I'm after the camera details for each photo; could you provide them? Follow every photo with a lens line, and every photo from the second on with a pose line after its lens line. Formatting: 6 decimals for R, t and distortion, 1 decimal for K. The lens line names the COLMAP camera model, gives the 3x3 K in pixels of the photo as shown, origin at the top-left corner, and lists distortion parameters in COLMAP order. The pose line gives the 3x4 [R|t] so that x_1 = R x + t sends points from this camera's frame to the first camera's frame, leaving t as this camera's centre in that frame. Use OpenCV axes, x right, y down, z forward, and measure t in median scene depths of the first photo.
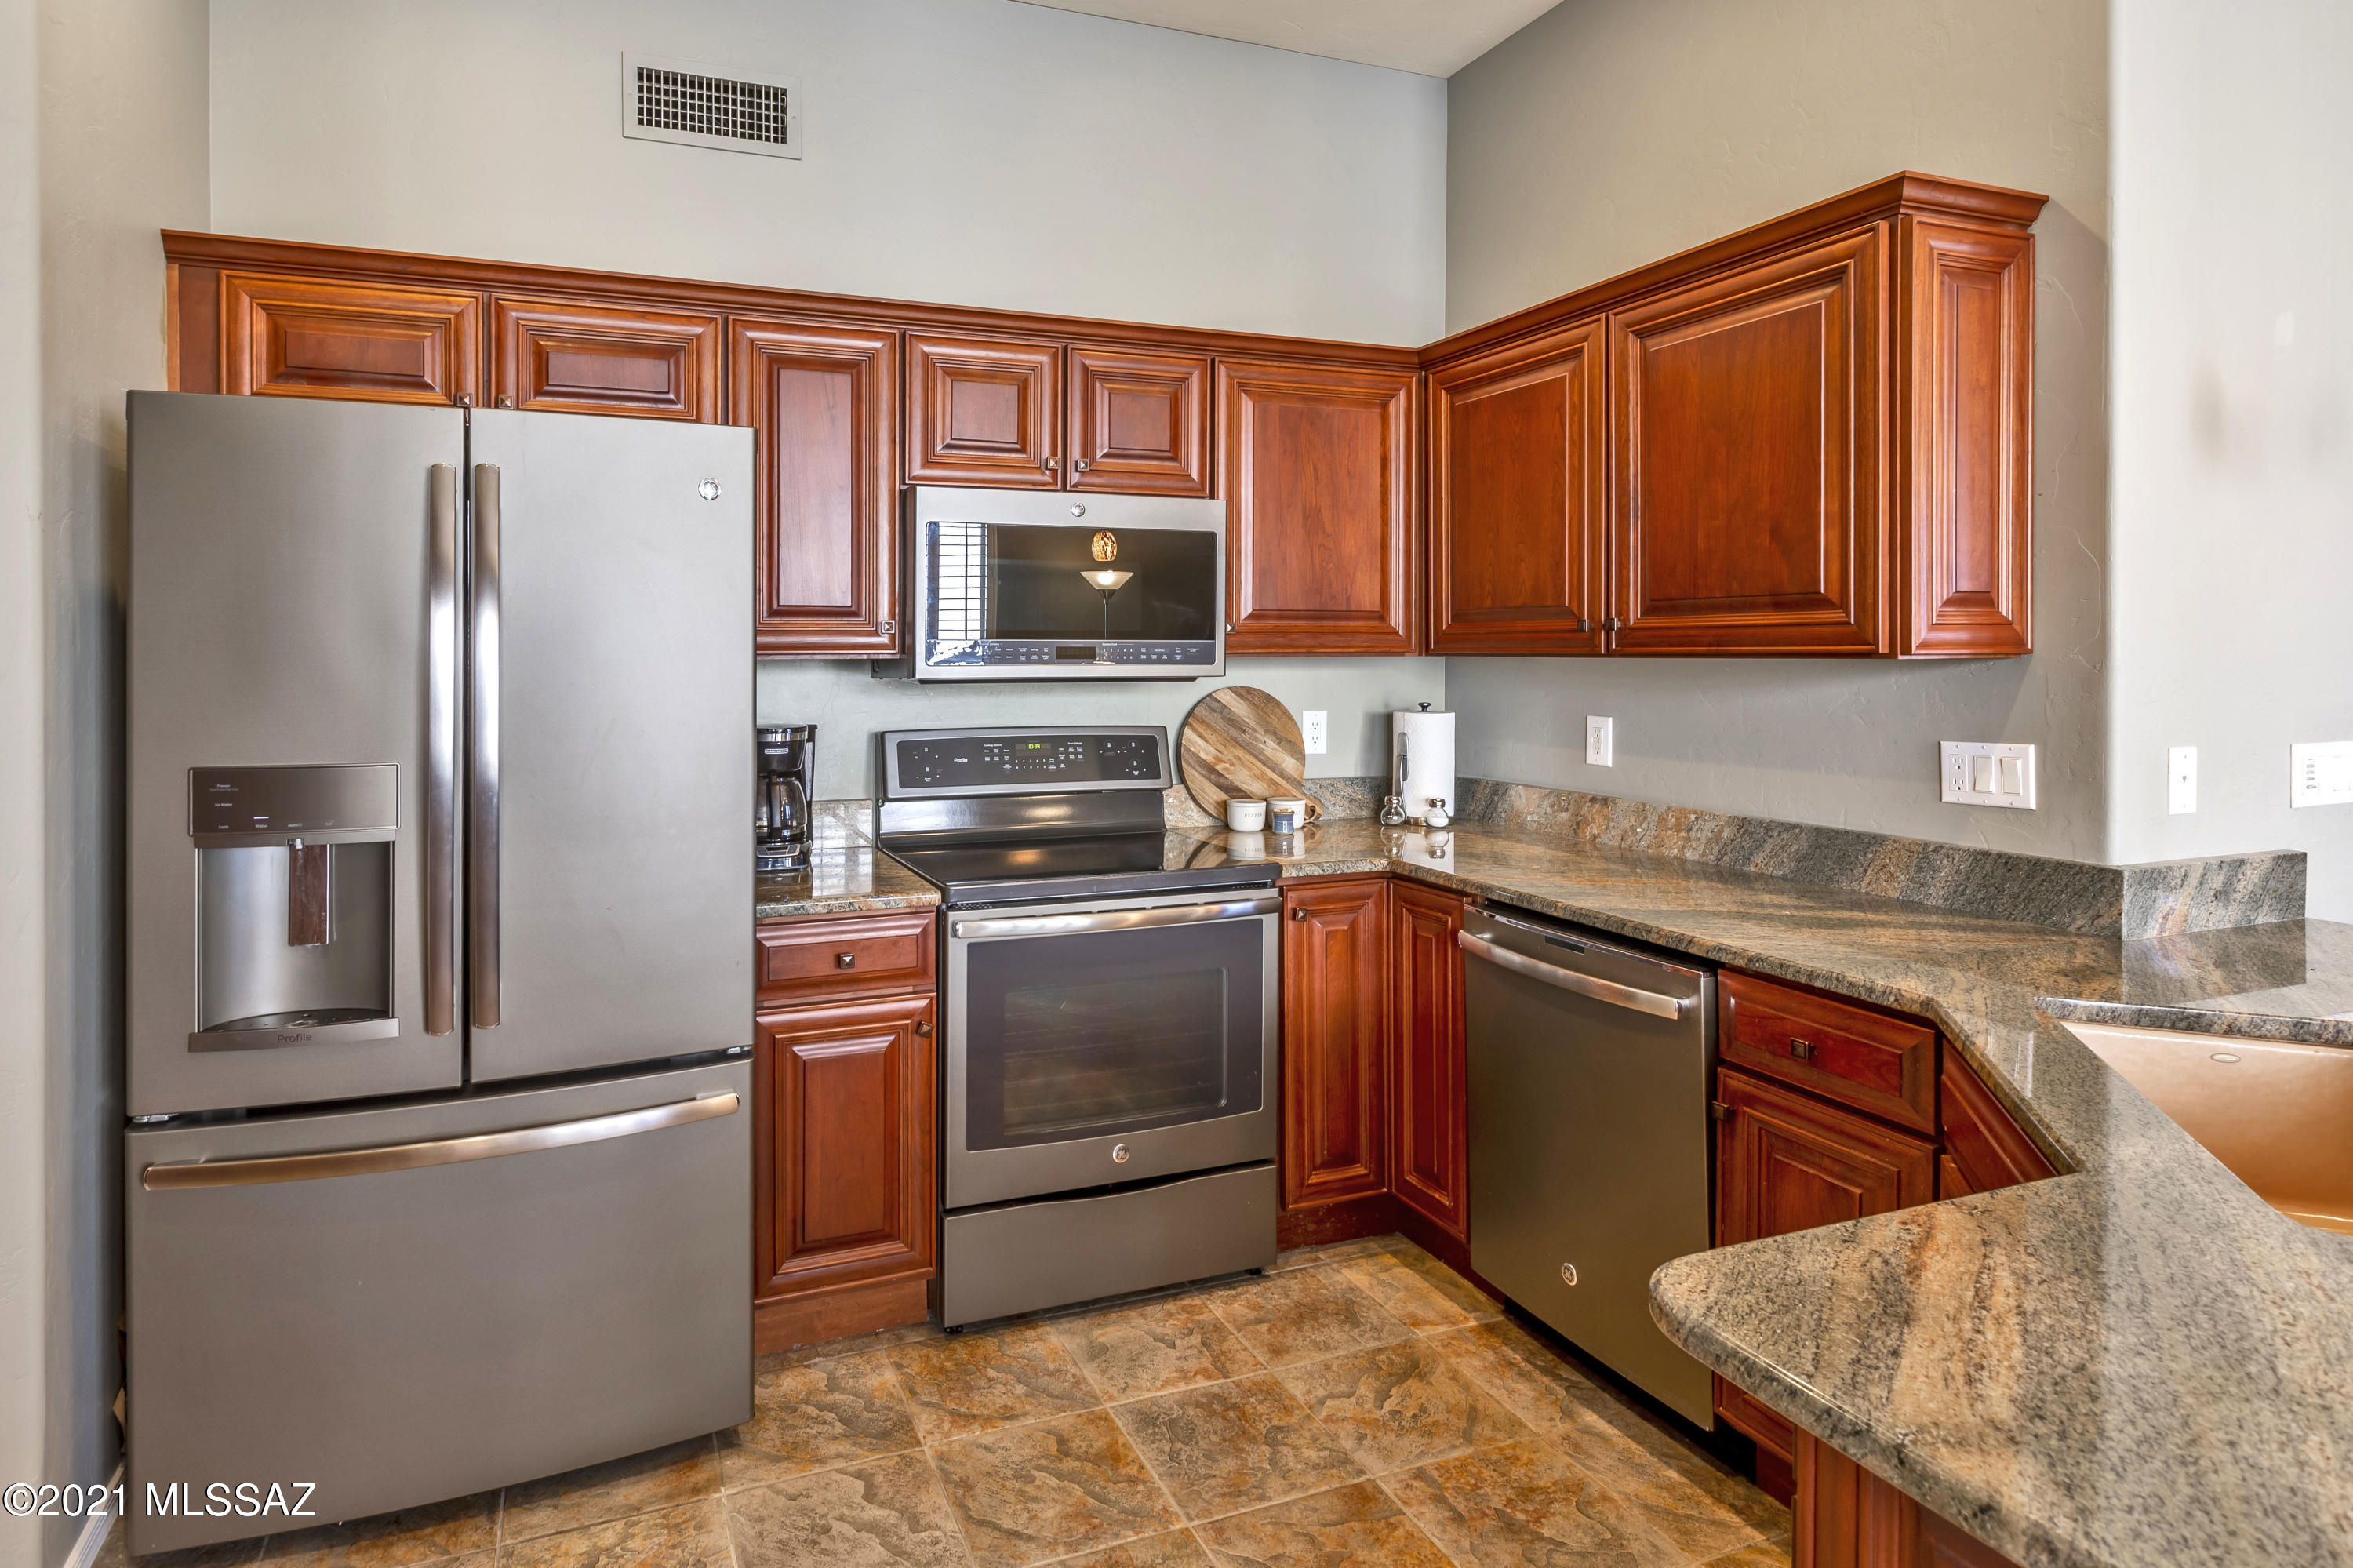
lens RADIAL K [[1314.0, 0, 1071.7], [0, 1314.0, 688.4], [0, 0, 1]] dist [-0.002551, 0.002026]
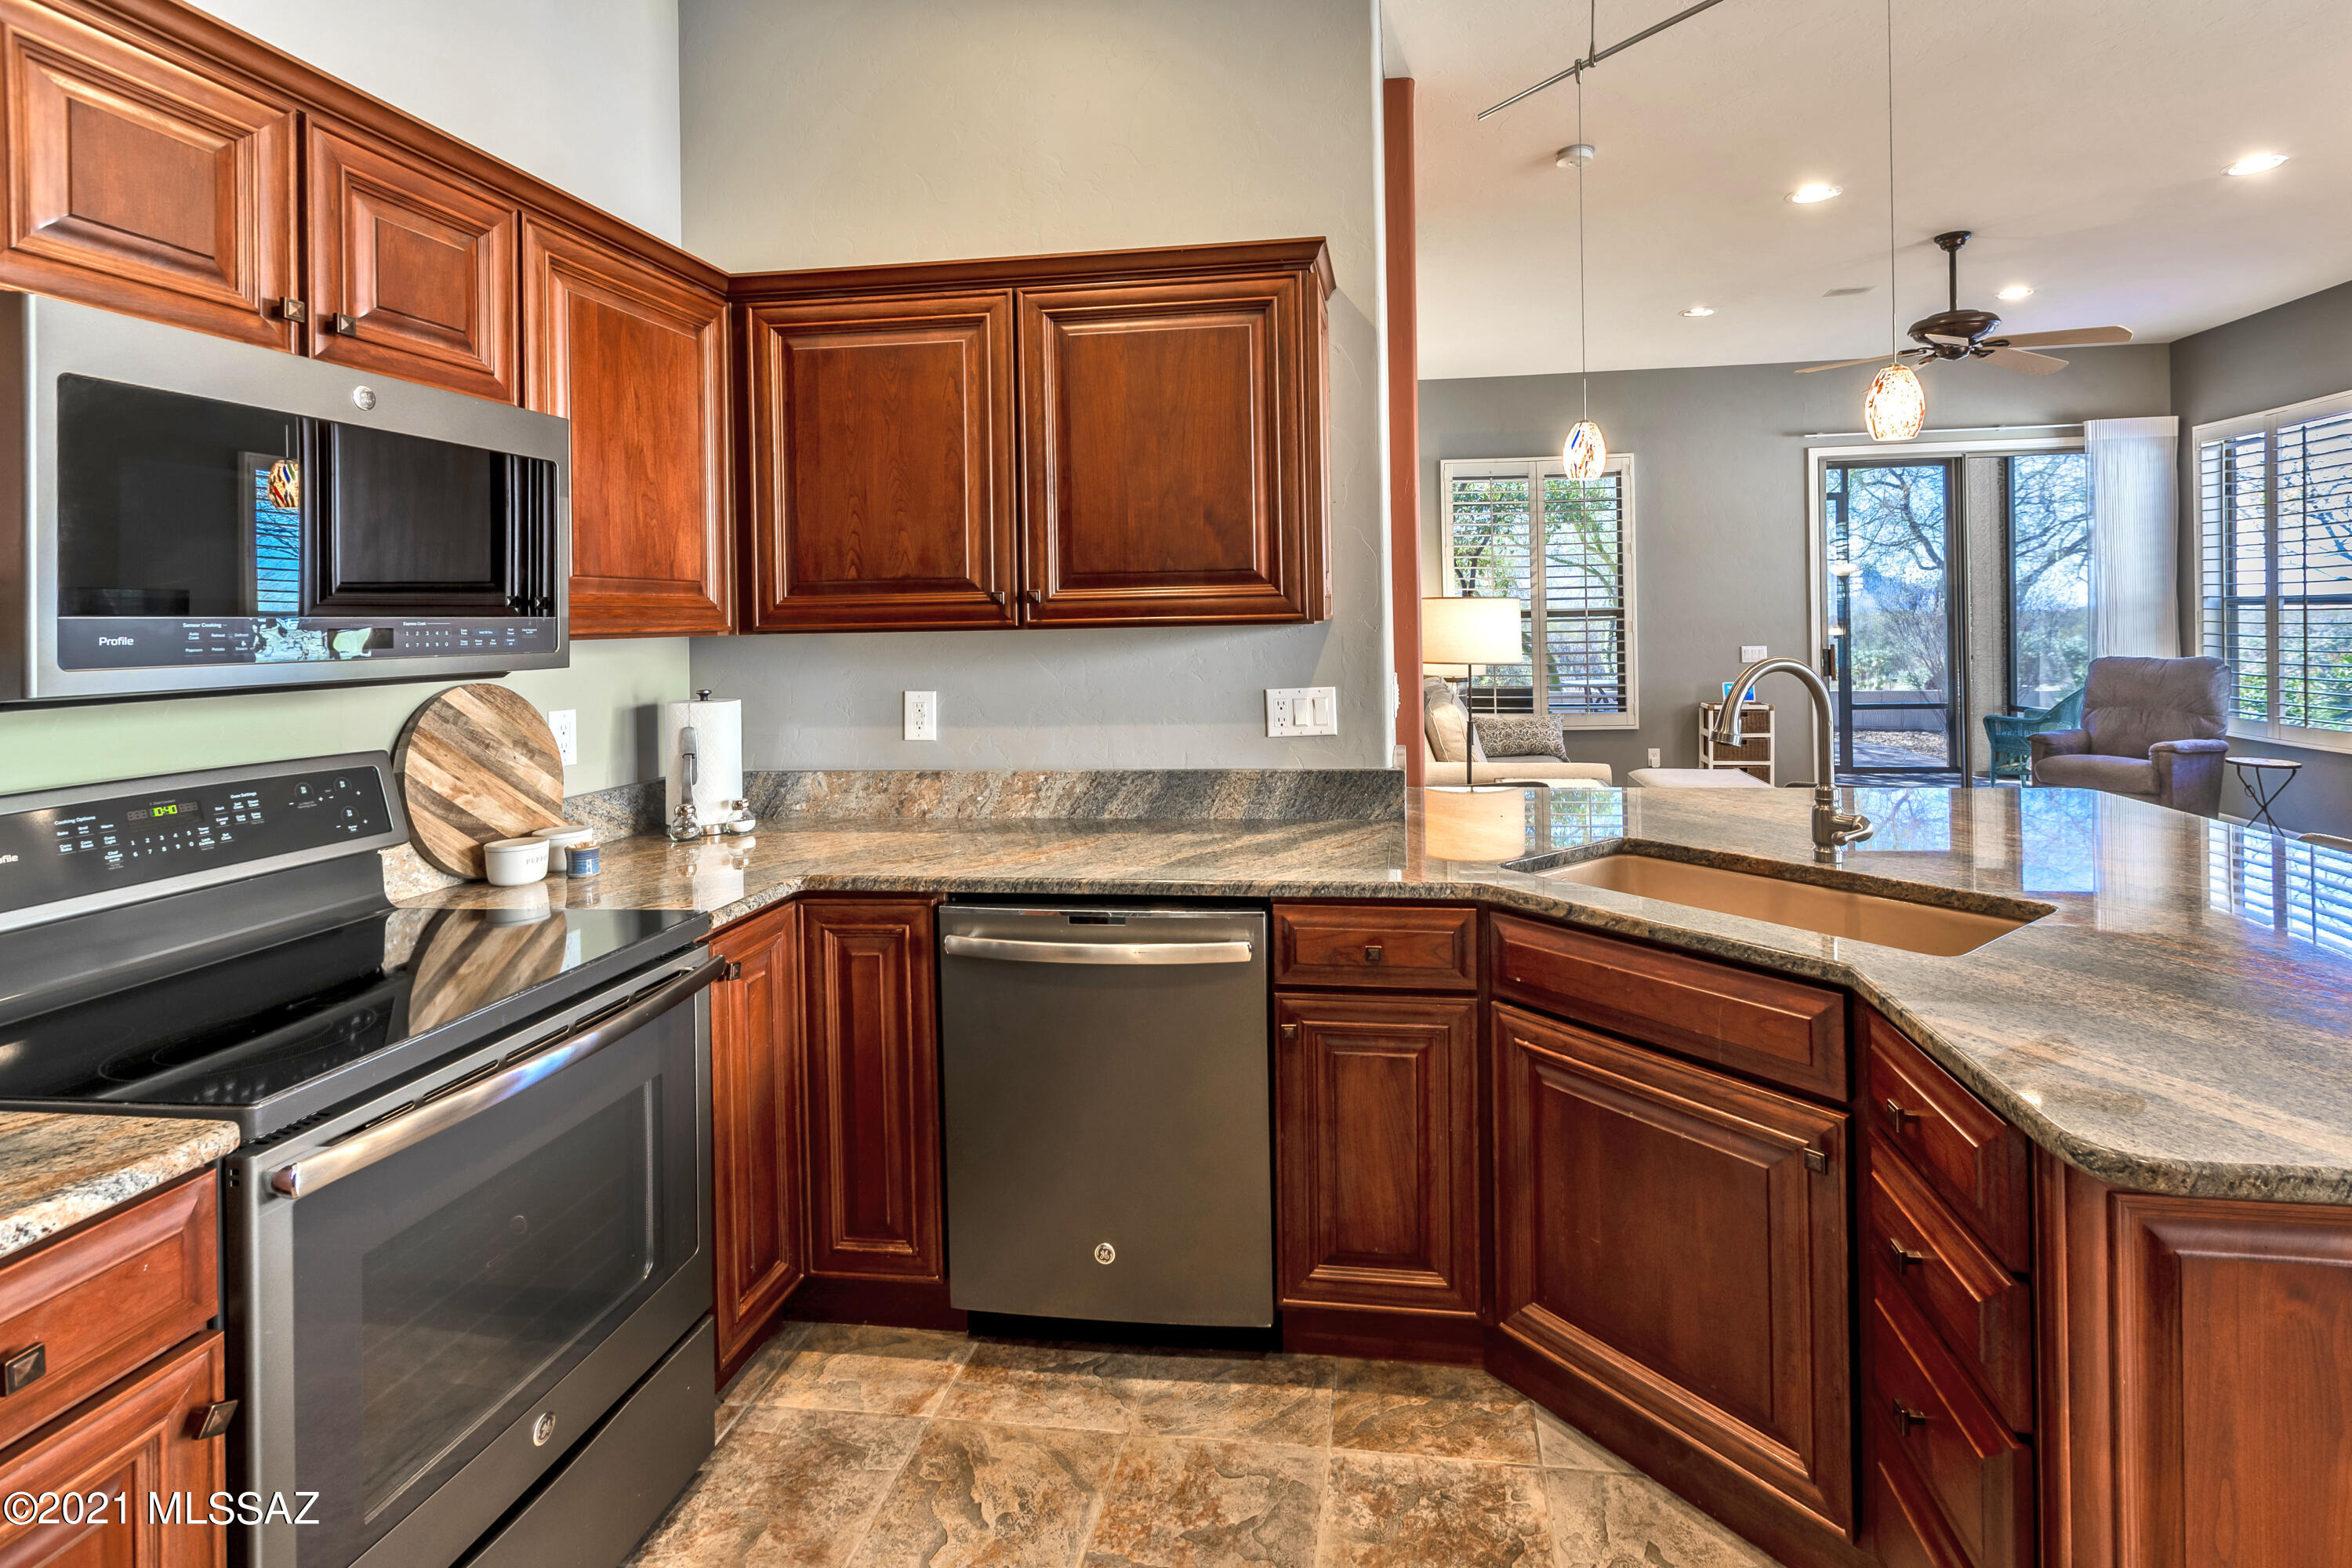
lens RADIAL K [[1143.1, 0, 1205.2], [0, 1143.1, 636.8], [0, 0, 1]] dist [0.001664, -0.000099]
pose [[0.465514, -0.020445, 0.884804, -0.285992], [0.044069, 0.999028, -0.000101, -0.011156], [-0.883943, 0.039040, 0.465963, 0.438933]]
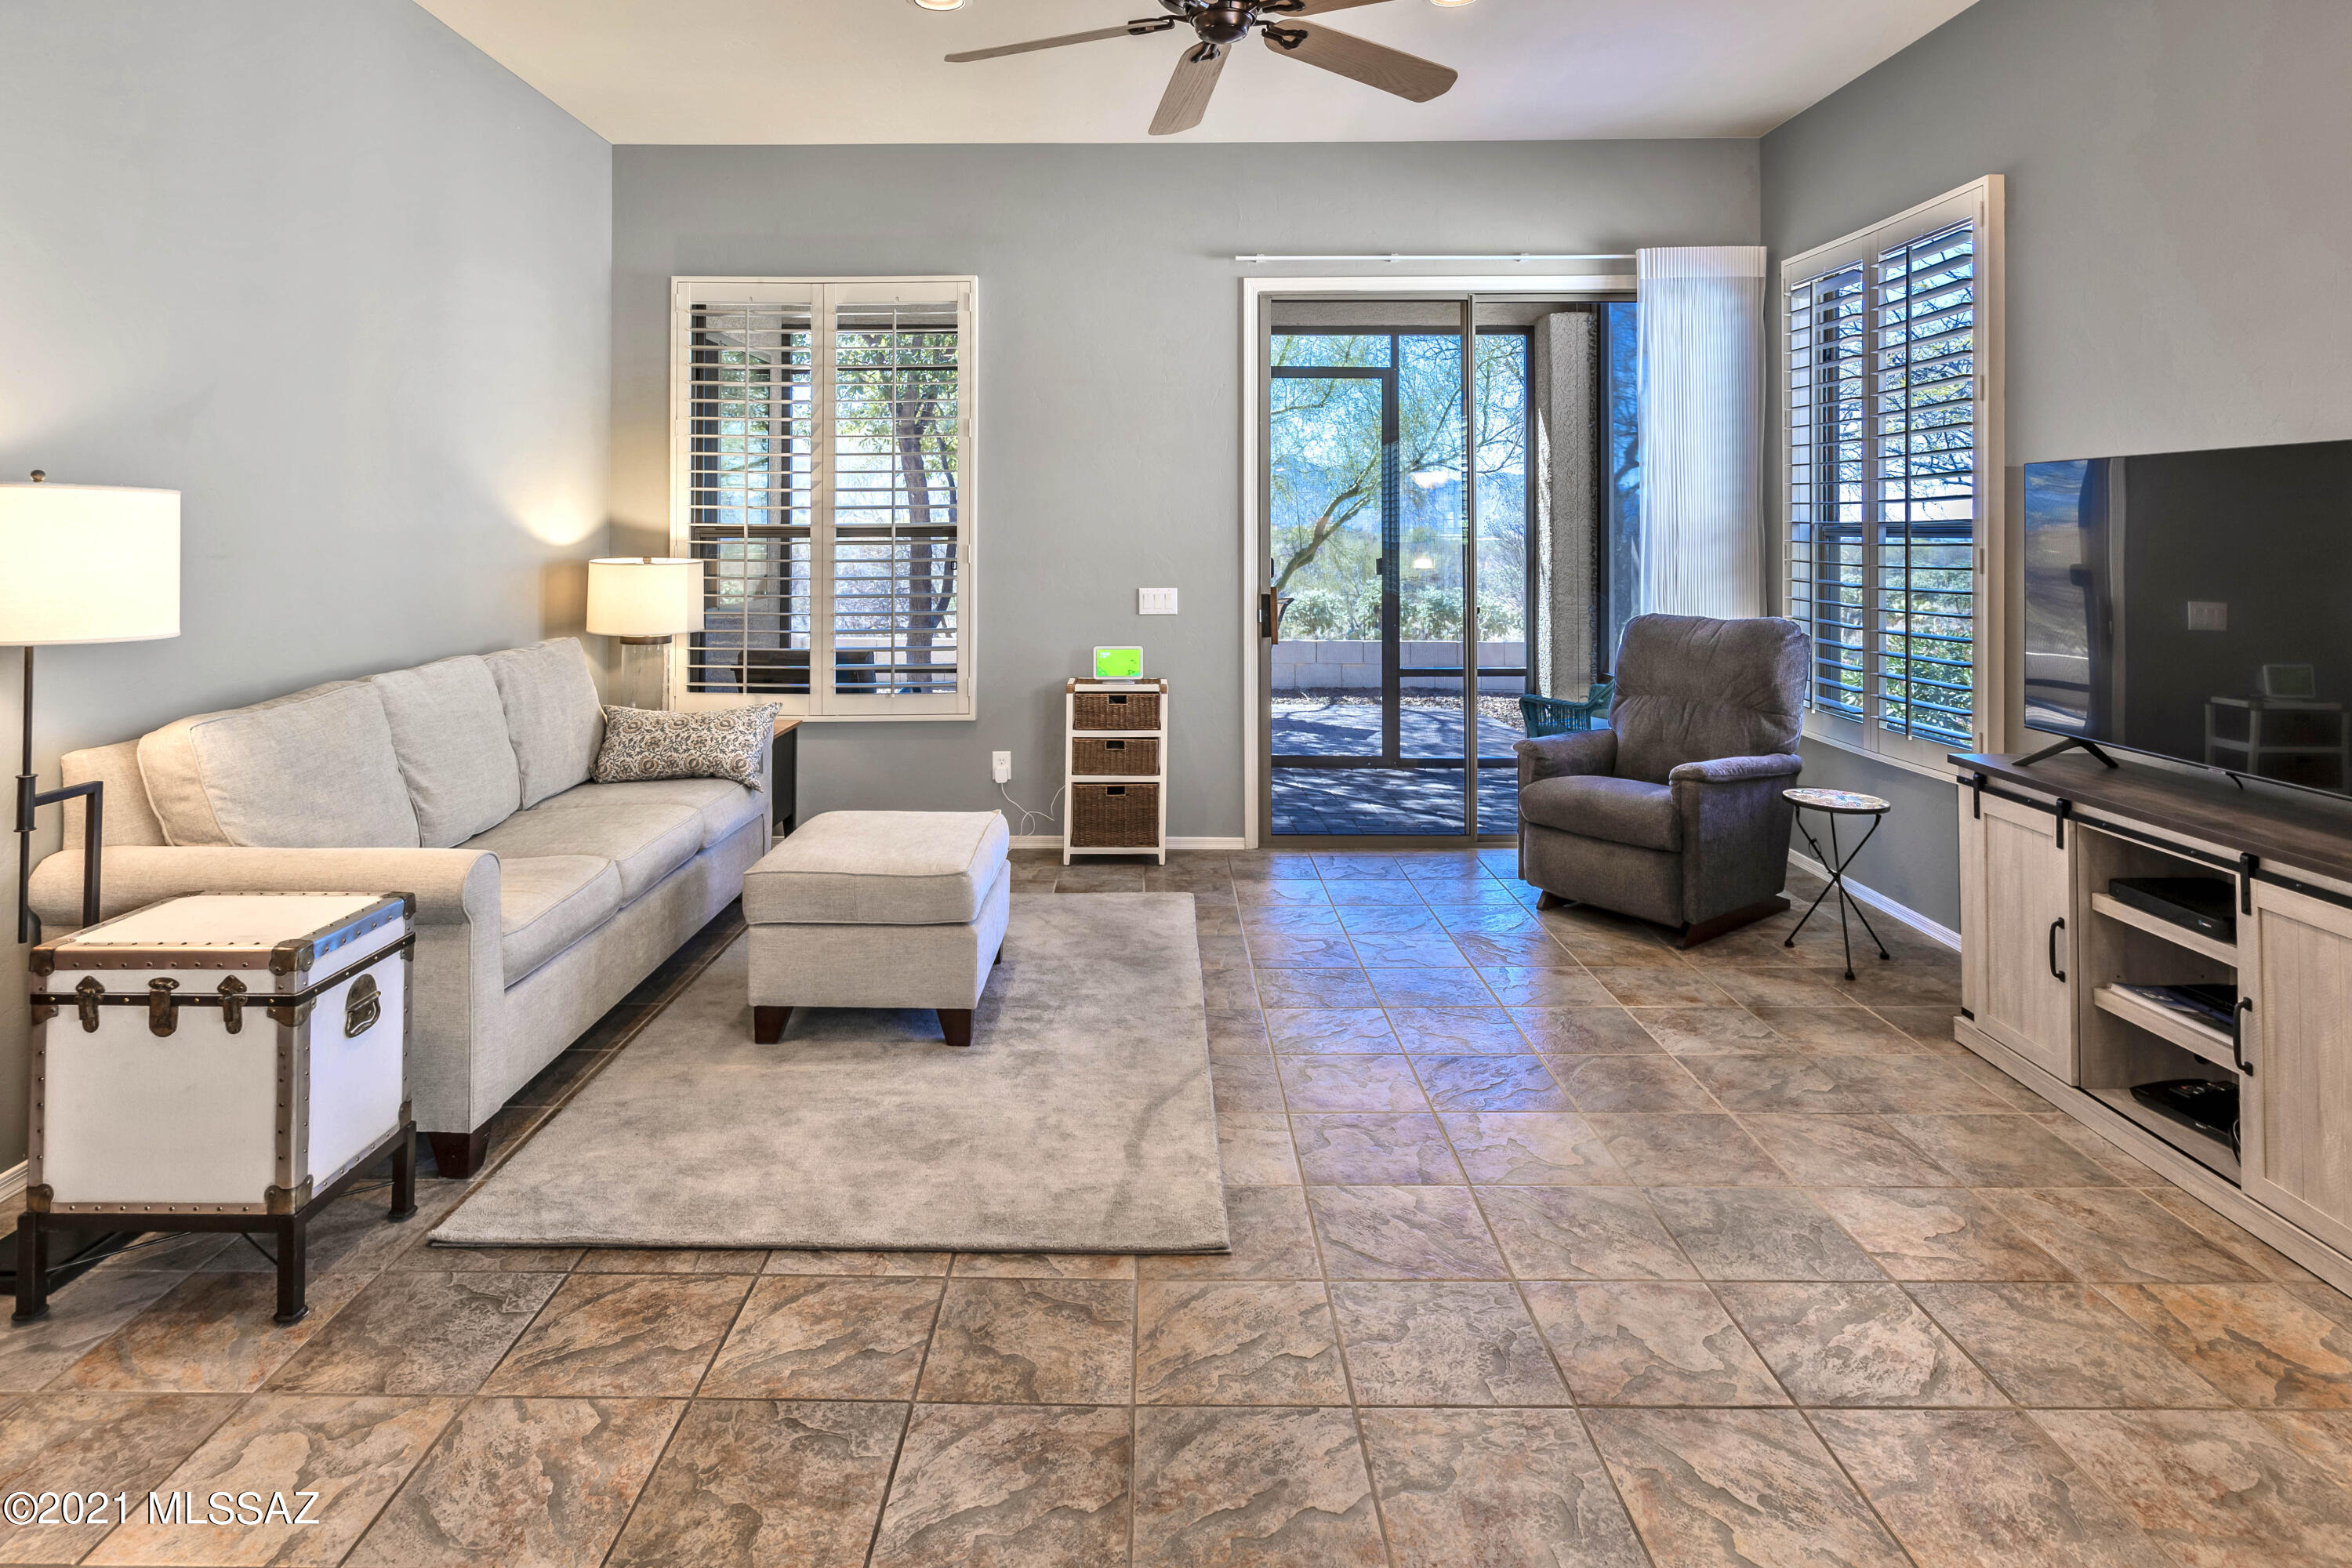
lens RADIAL K [[1273.0, 0, 1127.0], [0, 1273.0, 527.2], [0, 0, 1]] dist [0.004013, 0.004812]
pose [[0.353158, 0.006139, 0.935544, 0.809523], [0.028637, 0.999439, -0.017368, 0.006414], [-0.935125, 0.032925, 0.352784, -0.031862]]
